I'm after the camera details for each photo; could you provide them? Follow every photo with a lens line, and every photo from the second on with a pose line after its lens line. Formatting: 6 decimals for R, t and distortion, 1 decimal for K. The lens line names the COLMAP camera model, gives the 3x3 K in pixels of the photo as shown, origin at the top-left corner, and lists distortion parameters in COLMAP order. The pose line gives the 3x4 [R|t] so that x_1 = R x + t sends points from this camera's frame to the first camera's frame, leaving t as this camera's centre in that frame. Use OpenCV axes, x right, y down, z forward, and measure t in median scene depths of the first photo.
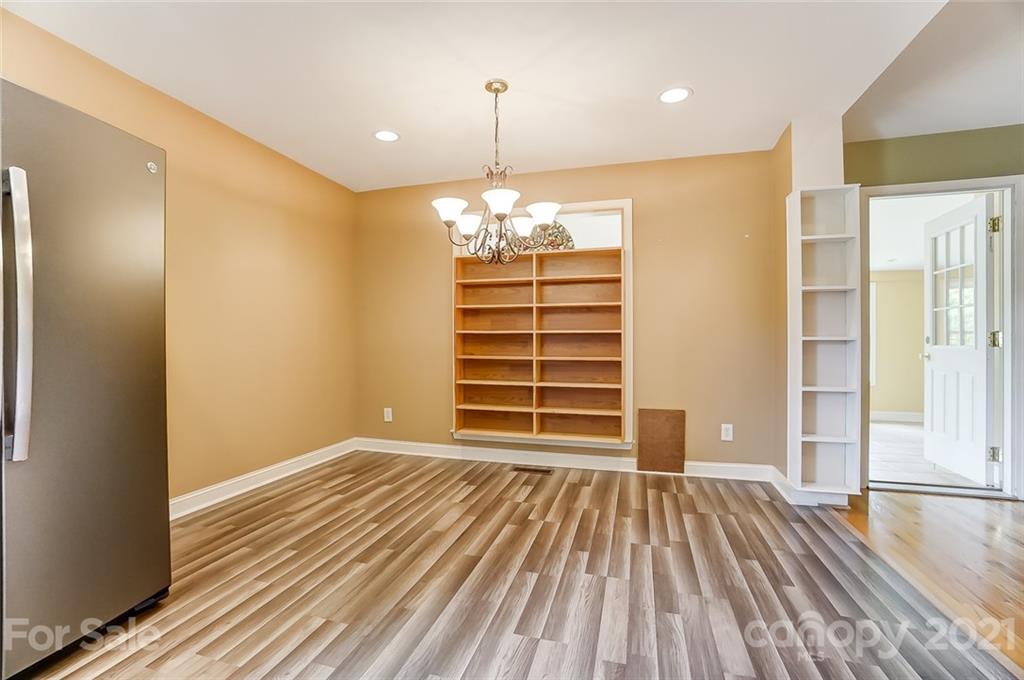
lens RADIAL K [[454.2, 0, 492.0], [0, 454.2, 343.9], [0, 0, 1]] dist [-0.068853, 0.023932]
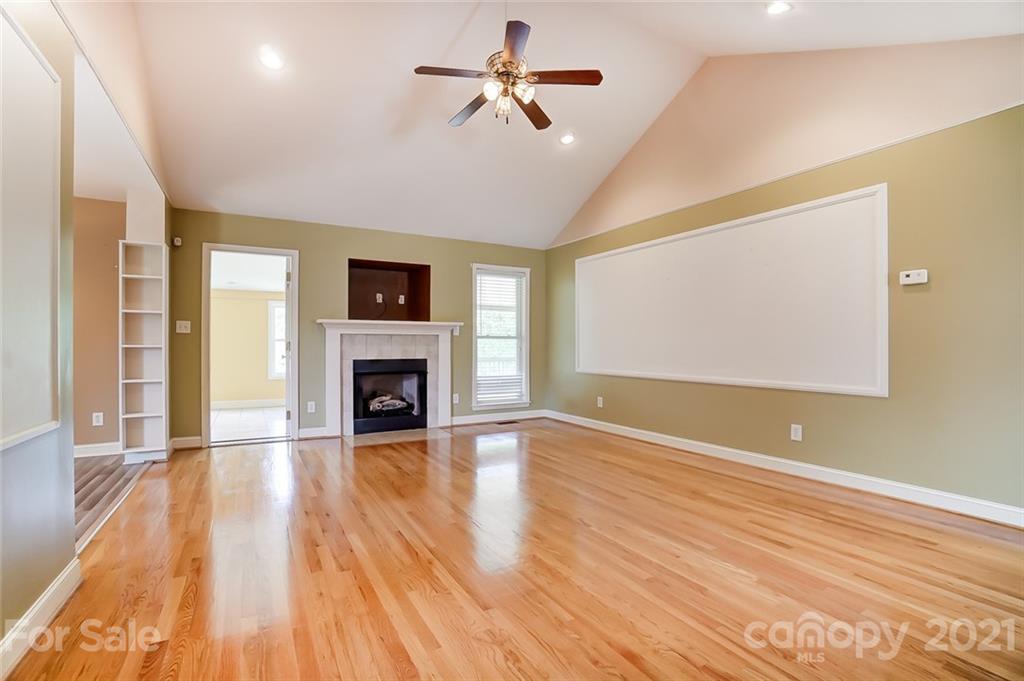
lens RADIAL K [[454.2, 0, 492.0], [0, 454.2, 344.4], [0, 0, 1]] dist [-0.068853, 0.023932]
pose [[0.703108, -0.000610, 0.711083, 0.432841], [0.002755, 0.999994, -0.001866, -0.010661], [-0.711078, 0.003271, 0.703105, -0.679392]]
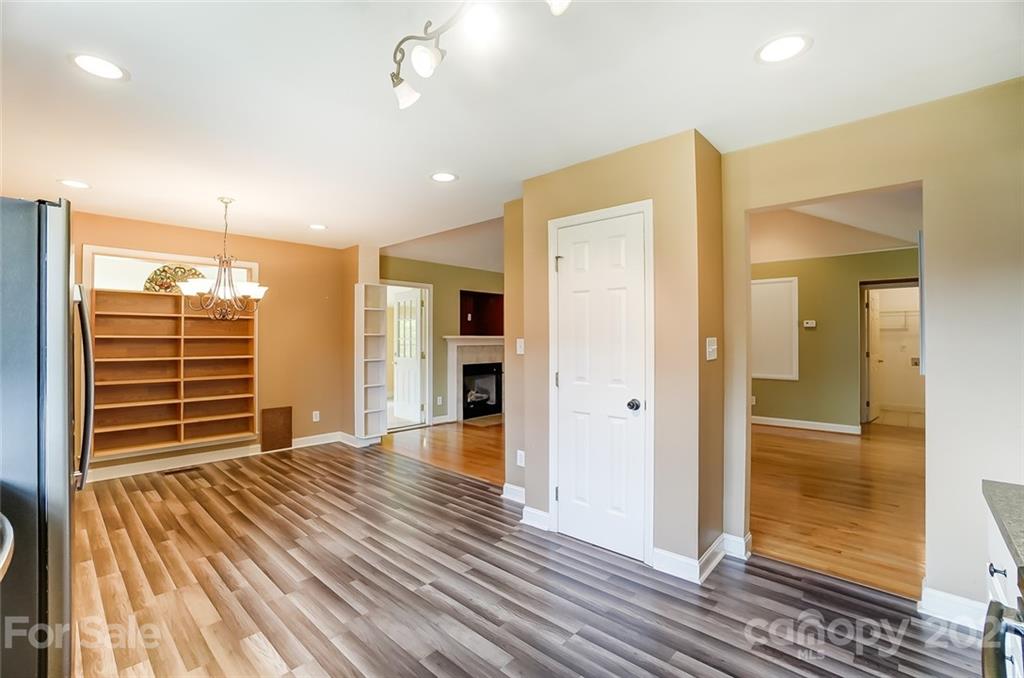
lens RADIAL K [[447.2, 0, 494.4], [0, 447.2, 335.7], [0, 0, 1]] dist [-0.042316, 0.000185]
pose [[0.455051, 0.005592, 0.890448, -0.622556], [0.003228, 0.999963, -0.007930, -0.082236], [-0.890459, 0.006483, 0.455017, -0.323557]]
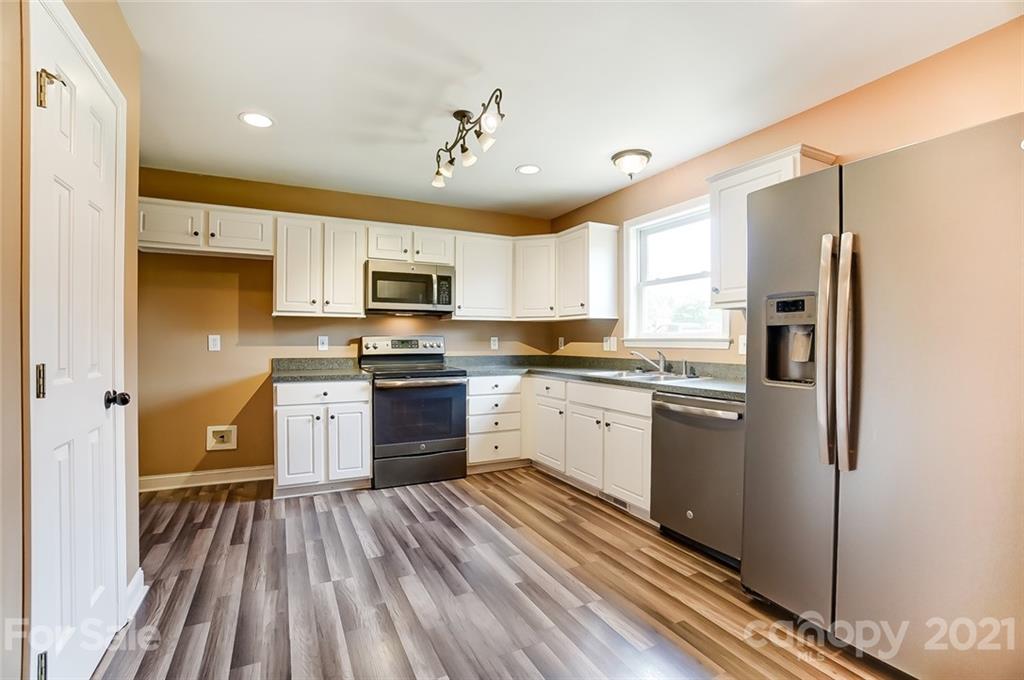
lens RADIAL K [[454.2, 0, 492.0], [0, 454.2, 343.9], [0, 0, 1]] dist [-0.068853, 0.023932]
pose [[-0.738033, -0.000986, -0.674763, 0.193154], [-0.006286, 0.999966, 0.005415, -0.034731], [0.674735, 0.008238, -0.738014, 0.456731]]
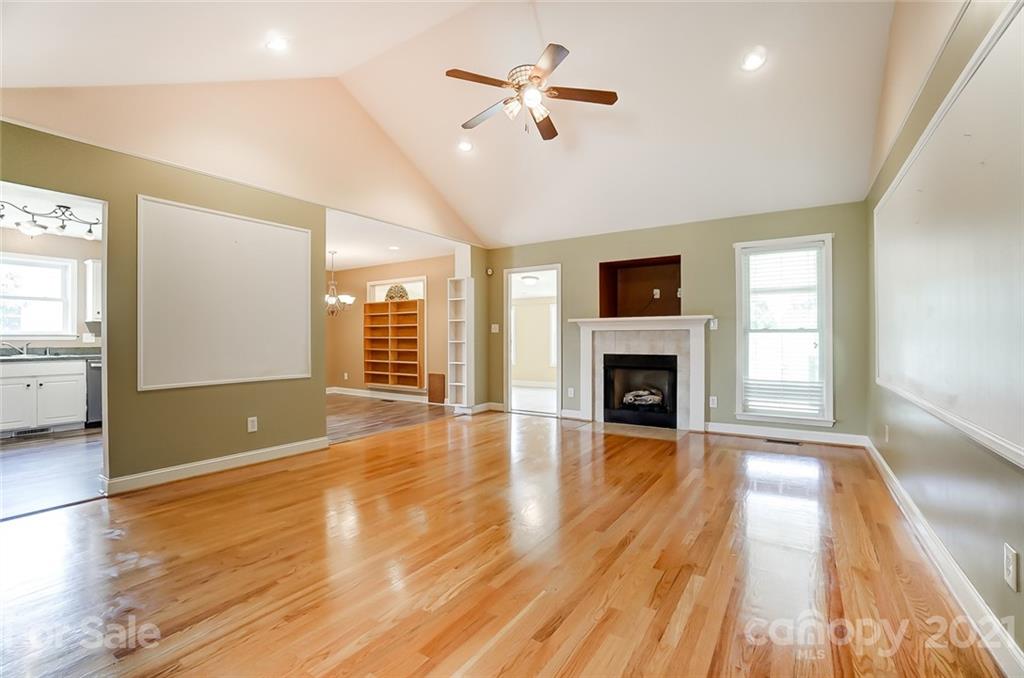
lens RADIAL K [[451.7, 0, 505.4], [0, 451.7, 335.7], [0, 0, 1]] dist [-0.037115, 0.000458]
pose [[0.957699, -0.005763, -0.287713, 1.360727], [0.003810, 0.999966, -0.007347, -0.020533], [0.287746, 0.005940, 0.957688, -1.006038]]
